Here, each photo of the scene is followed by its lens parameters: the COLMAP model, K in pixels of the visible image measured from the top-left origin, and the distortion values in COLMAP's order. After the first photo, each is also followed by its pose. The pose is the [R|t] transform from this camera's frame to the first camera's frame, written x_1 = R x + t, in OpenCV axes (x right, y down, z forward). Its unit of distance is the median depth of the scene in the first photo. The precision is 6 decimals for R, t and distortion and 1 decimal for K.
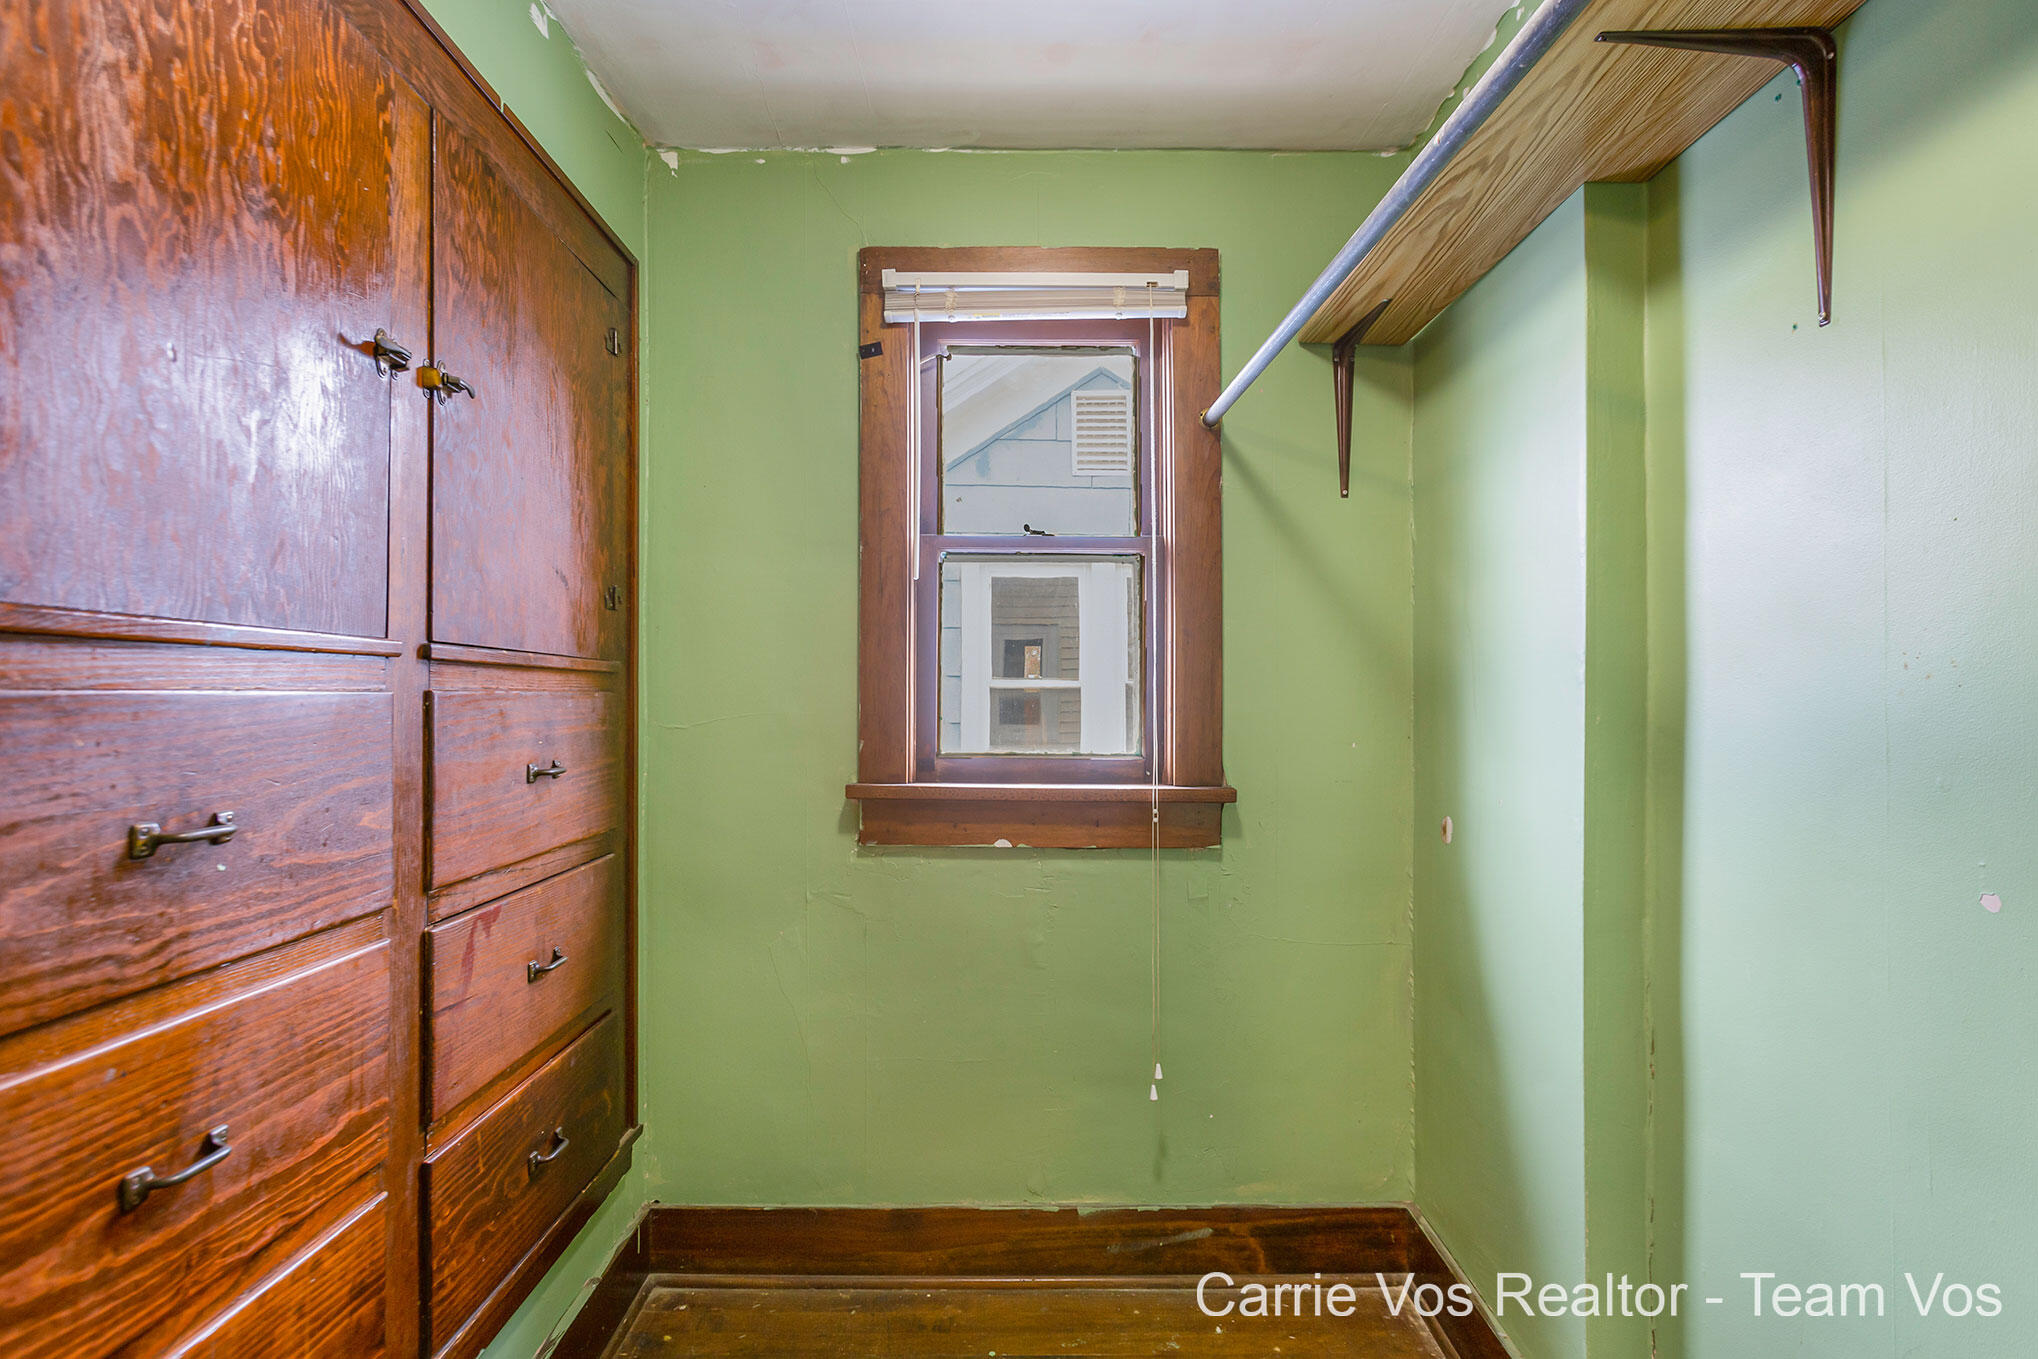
lens RADIAL K [[955.1, 0, 1017.4], [0, 955.1, 692.6], [0, 0, 1]] dist [-0.003174, 0.000059]
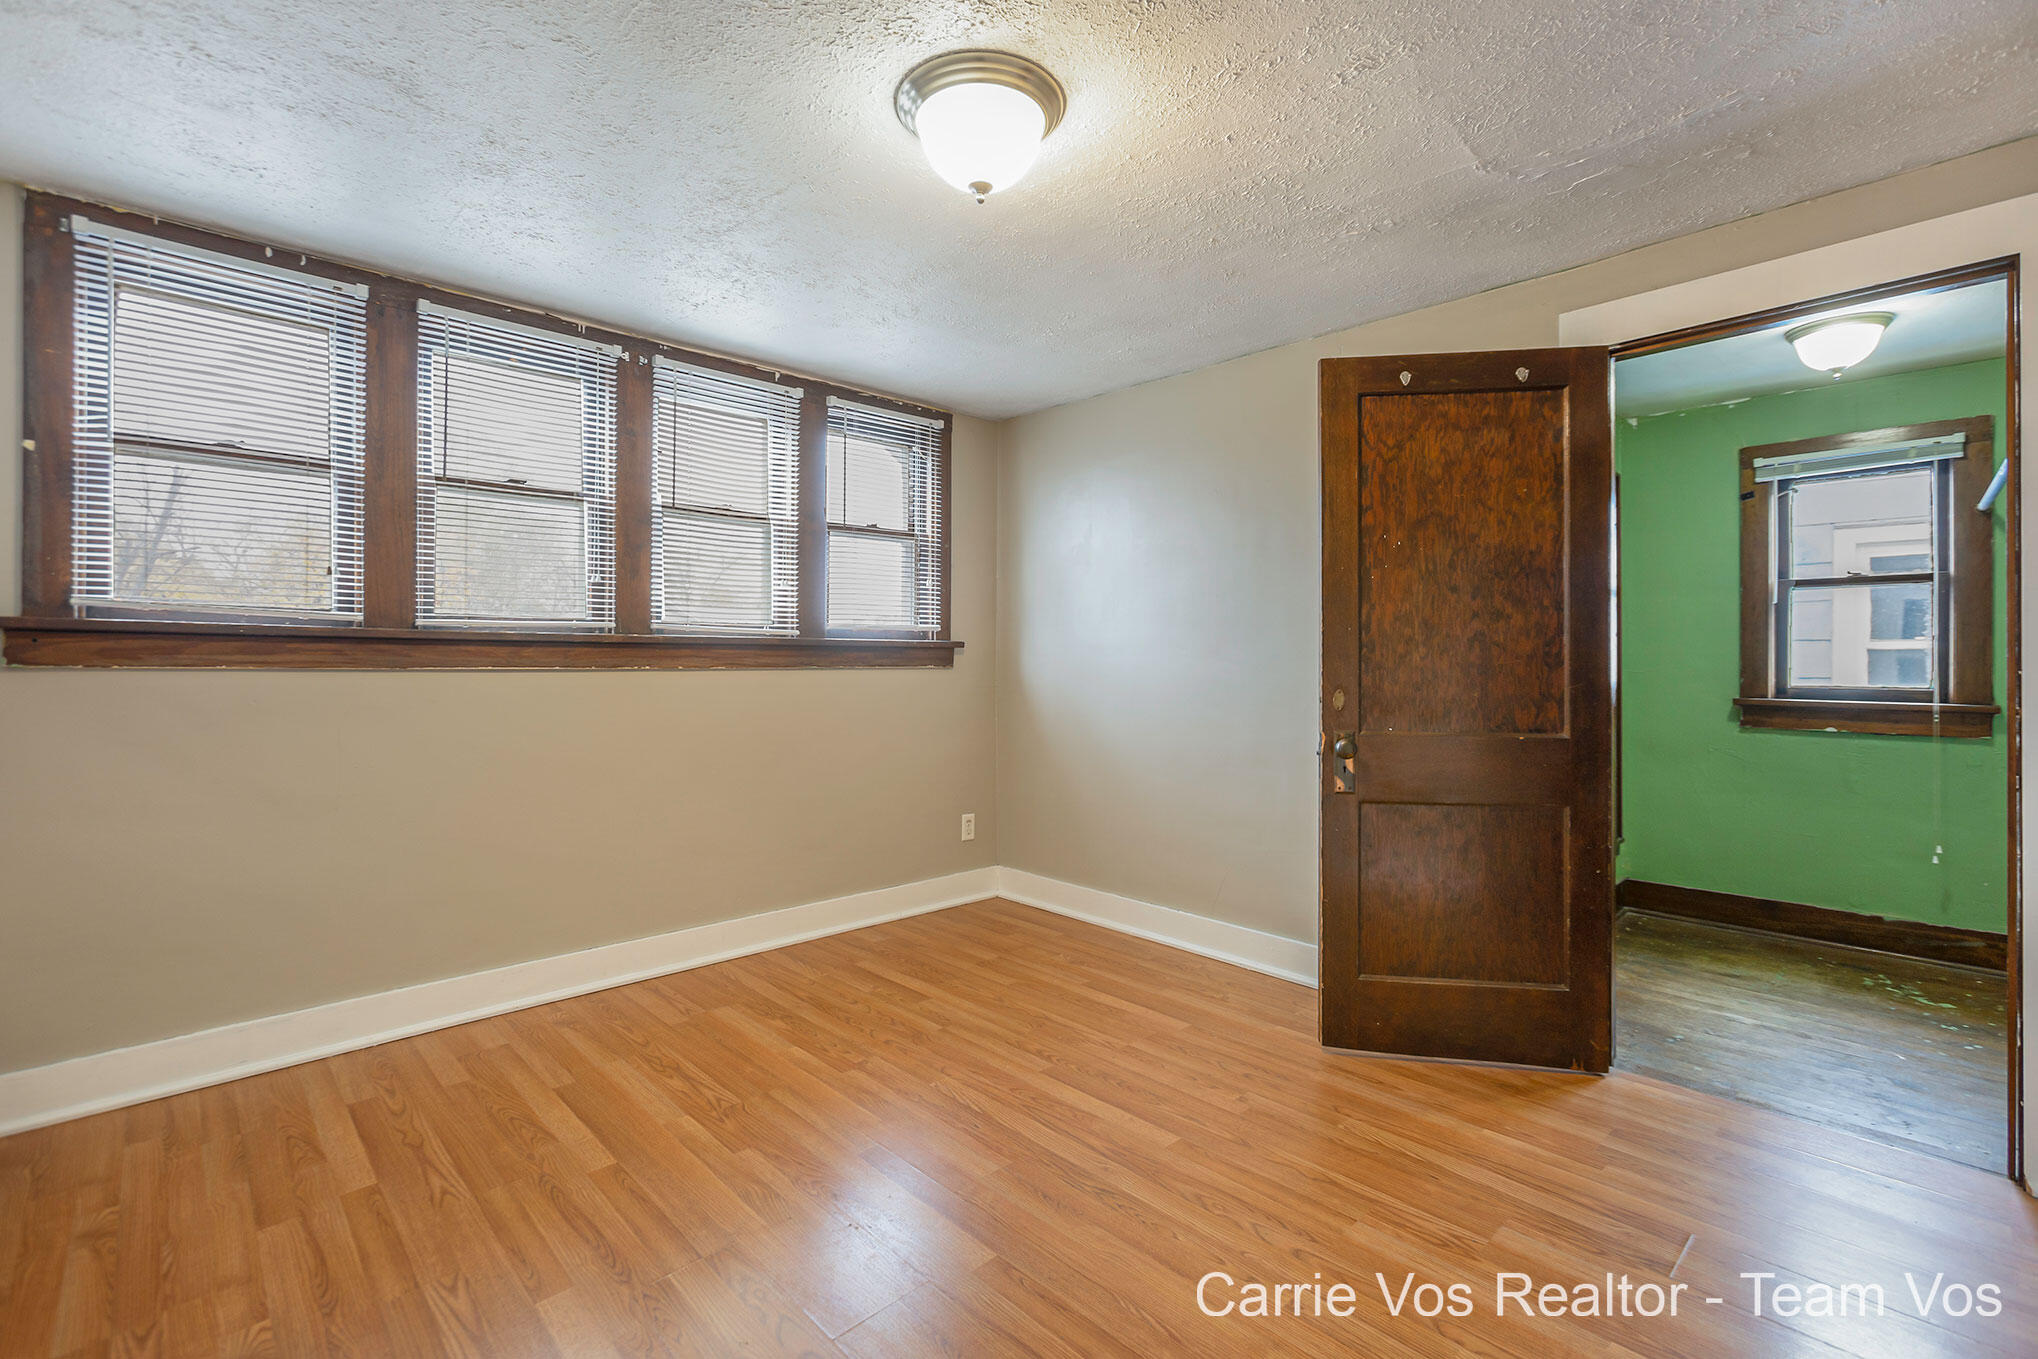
lens RADIAL K [[907.2, 0, 990.0], [0, 907.2, 654.4], [0, 0, 1]] dist [0.001594, 0.000988]
pose [[0.676454, -0.001634, -0.736483, 0.199009], [0.003766, 0.999992, 0.001240, -0.012087], [0.736475, -0.003613, 0.676455, -1.634589]]
